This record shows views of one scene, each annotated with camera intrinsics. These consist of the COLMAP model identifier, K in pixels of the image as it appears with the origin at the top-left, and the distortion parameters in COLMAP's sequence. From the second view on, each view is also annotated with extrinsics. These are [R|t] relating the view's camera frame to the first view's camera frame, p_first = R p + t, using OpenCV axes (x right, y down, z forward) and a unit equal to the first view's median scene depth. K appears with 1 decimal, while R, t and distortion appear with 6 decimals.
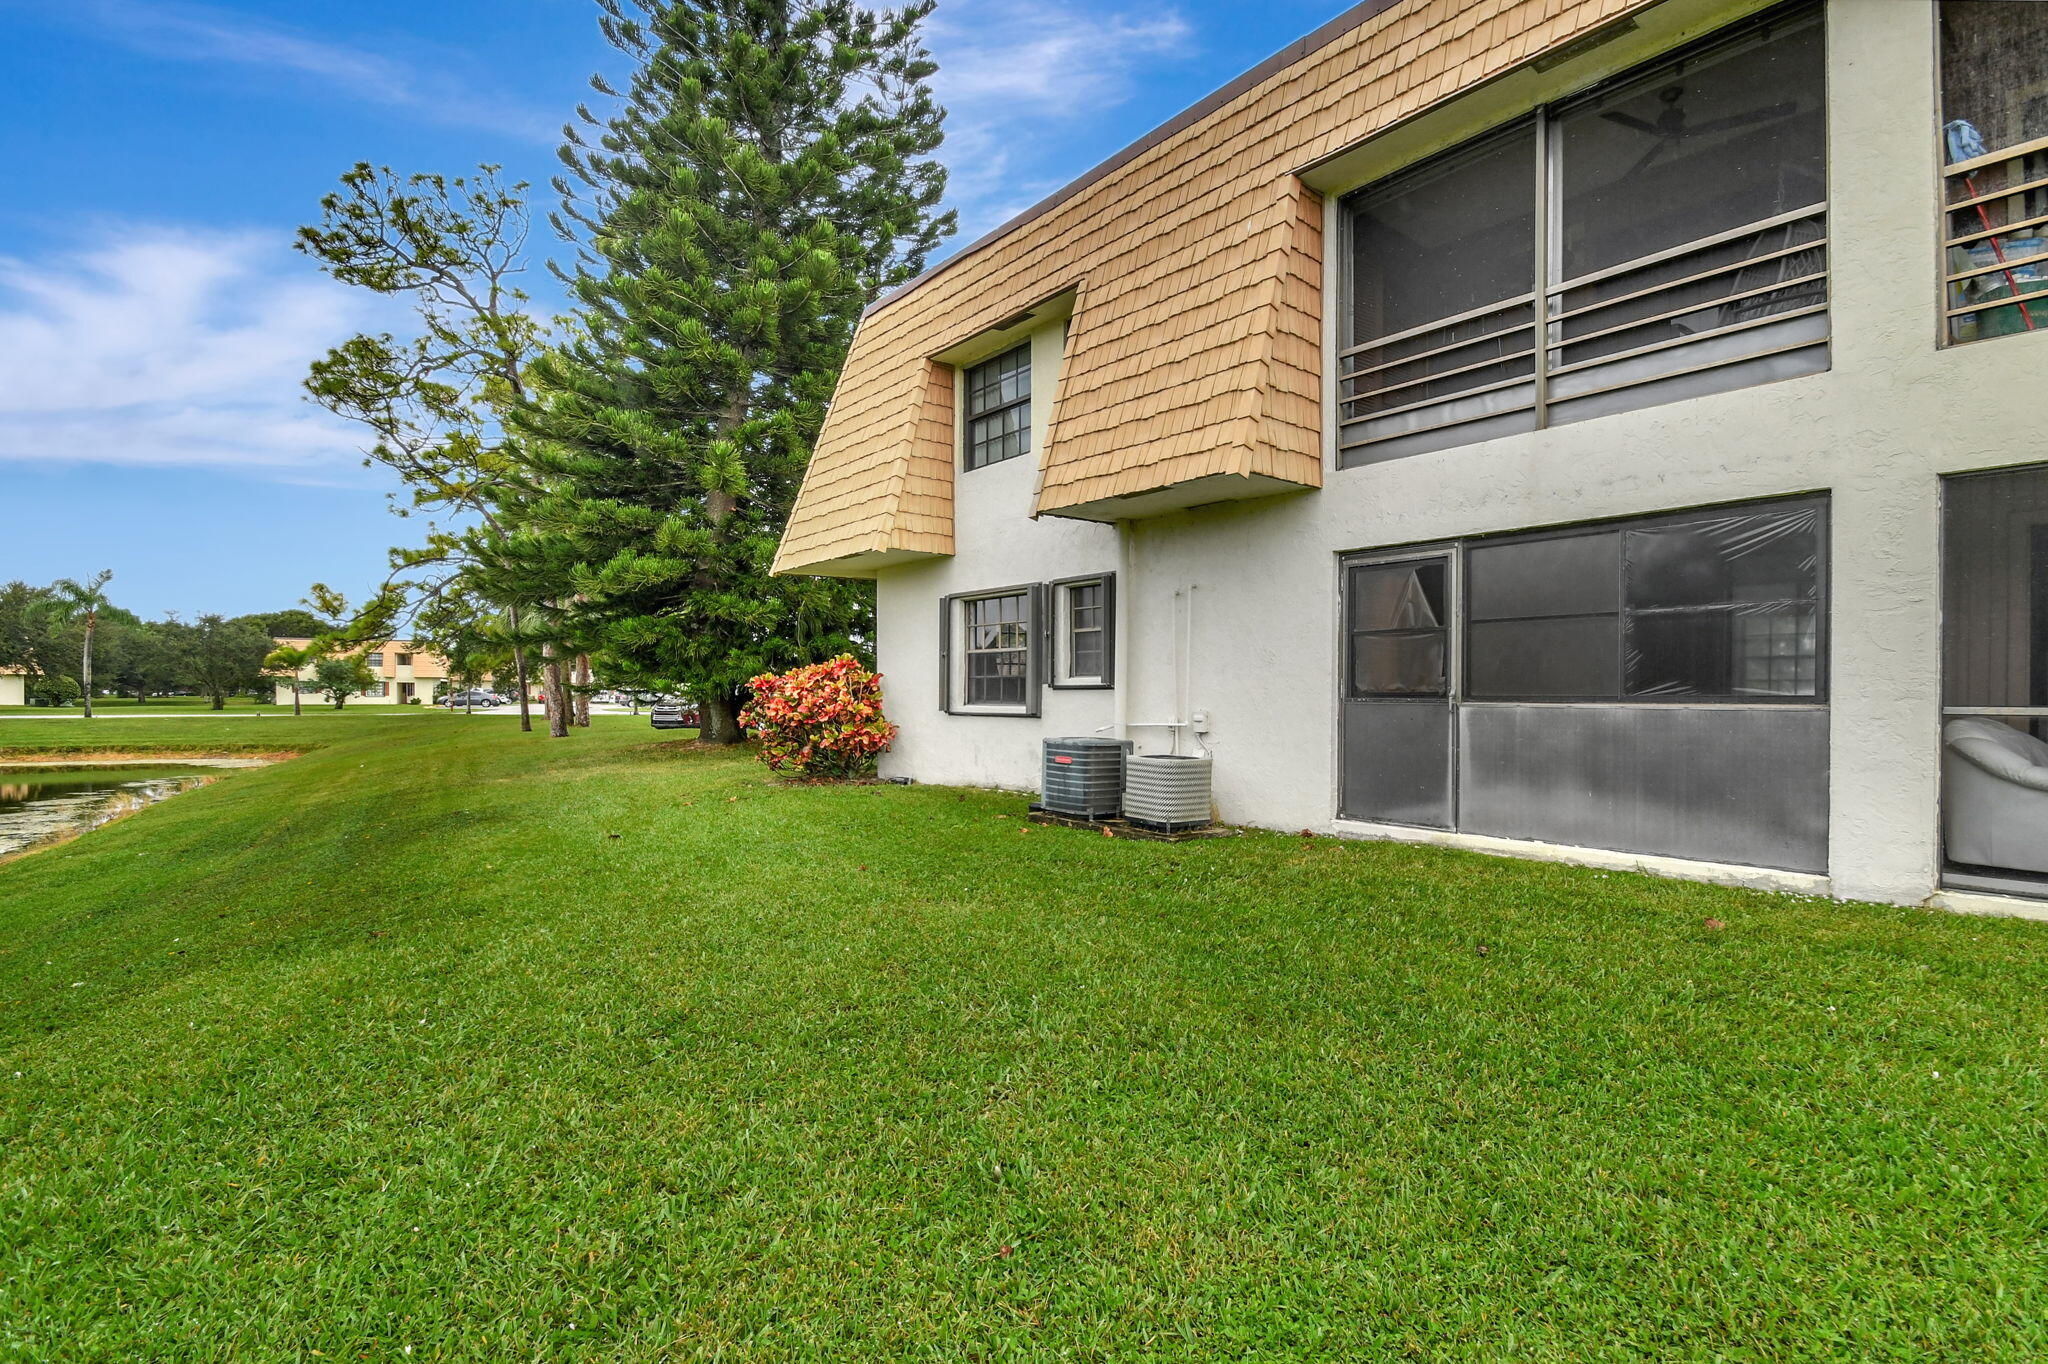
lens RADIAL K [[911.8, 0, 1025.5], [0, 911.8, 694.9], [0, 0, 1]] dist [-0.022193, -0.004025]
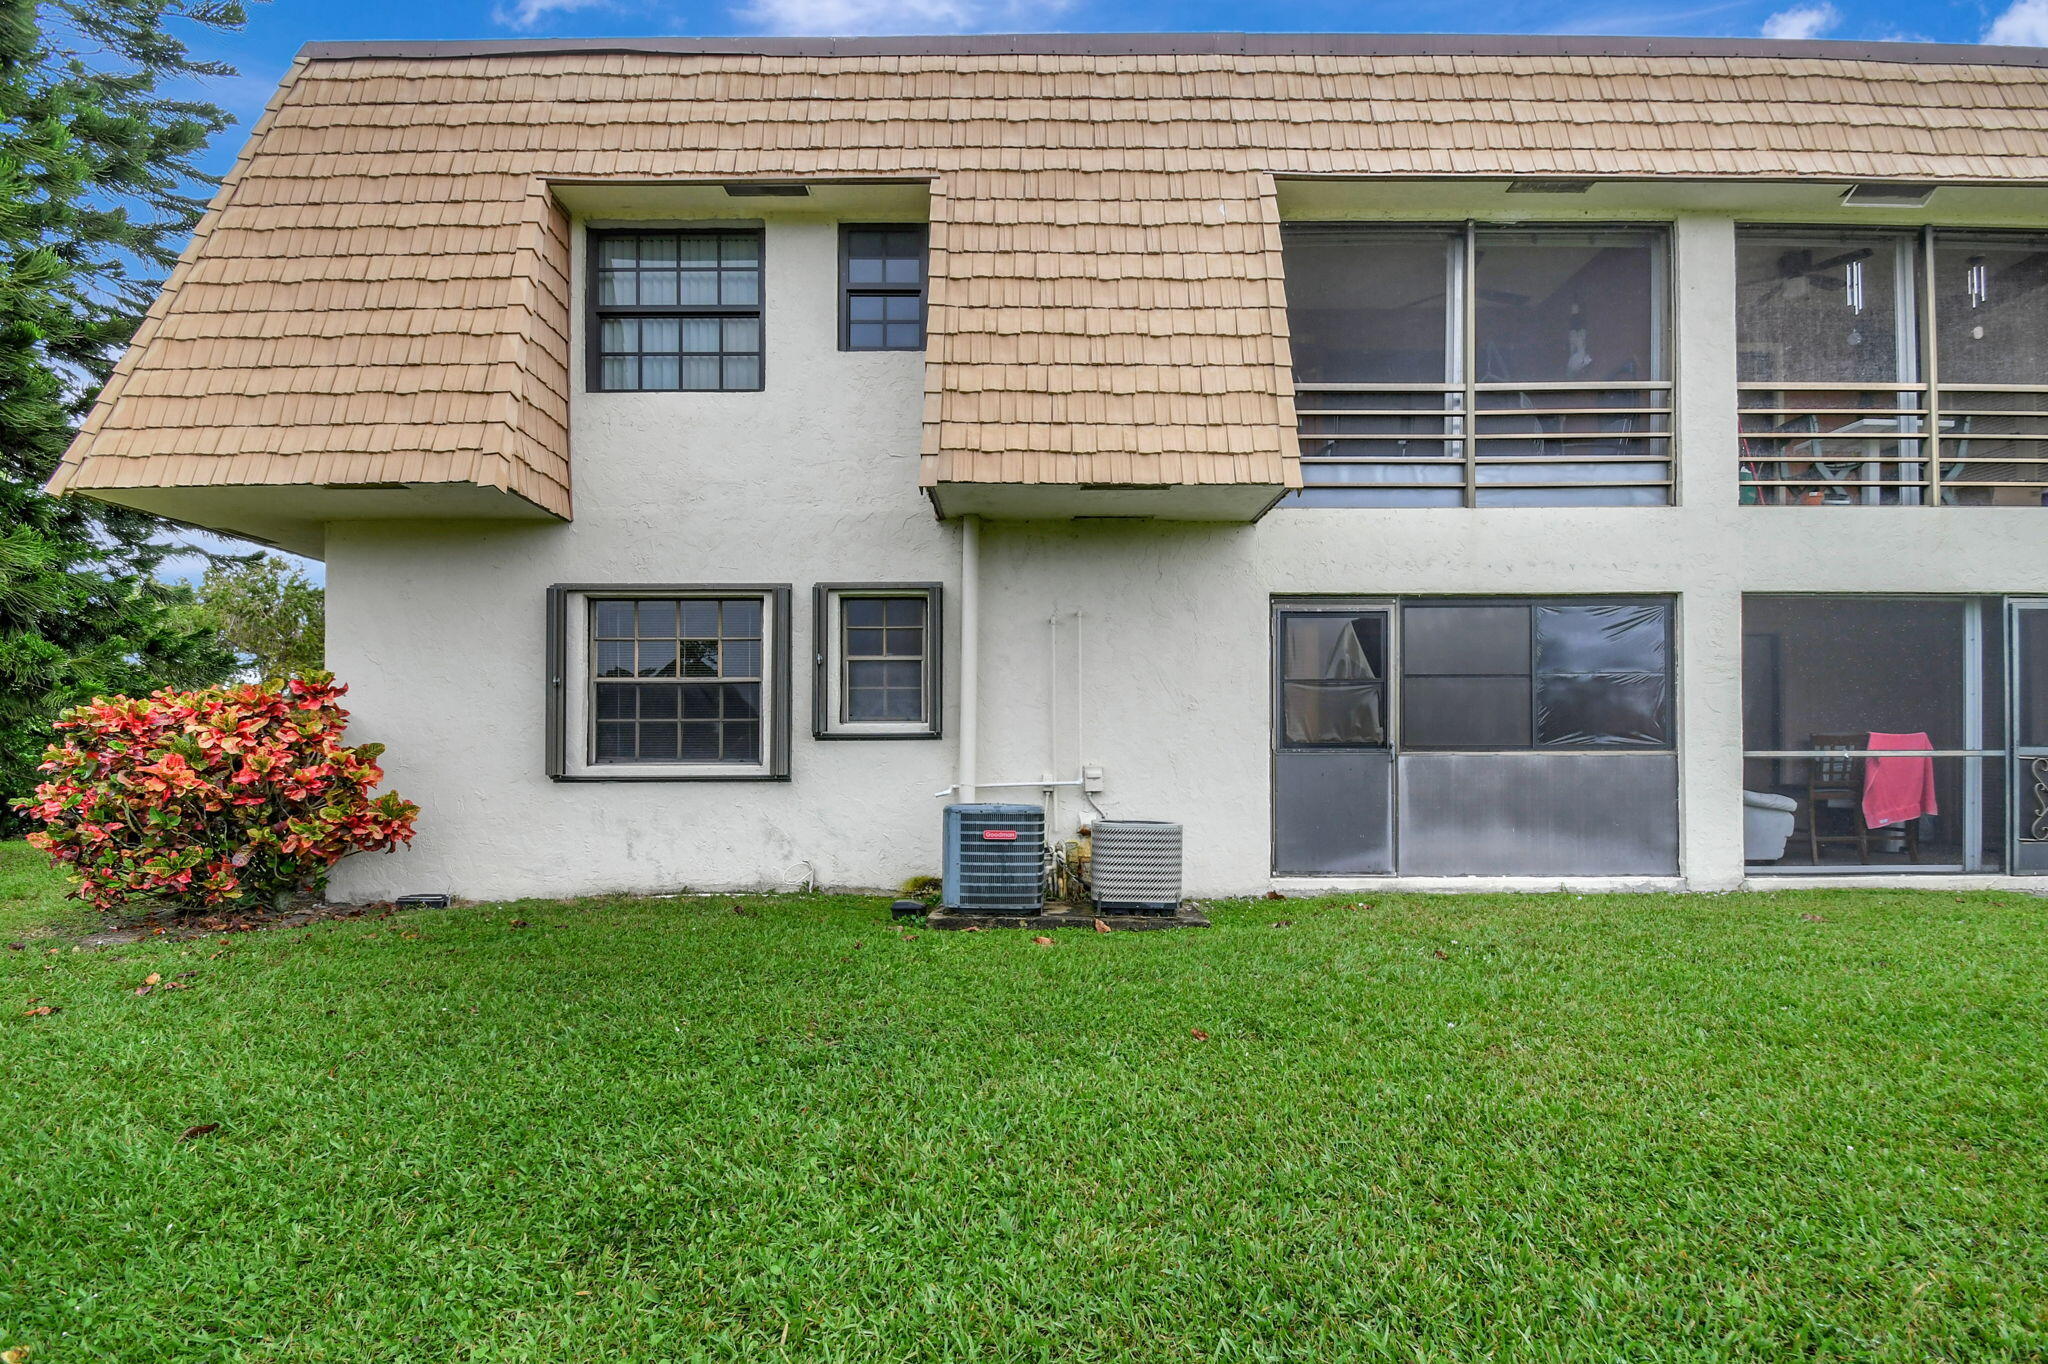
lens RADIAL K [[866.9, 0, 1036.4], [0, 866.9, 720.9], [0, 0, 1]] dist [-0.011830, -0.000808]
pose [[0.645161, 0.011011, 0.763967, -0.501034], [0.004529, 0.999823, -0.018235, -0.010095], [-0.764033, 0.015225, 0.644997, 0.609425]]
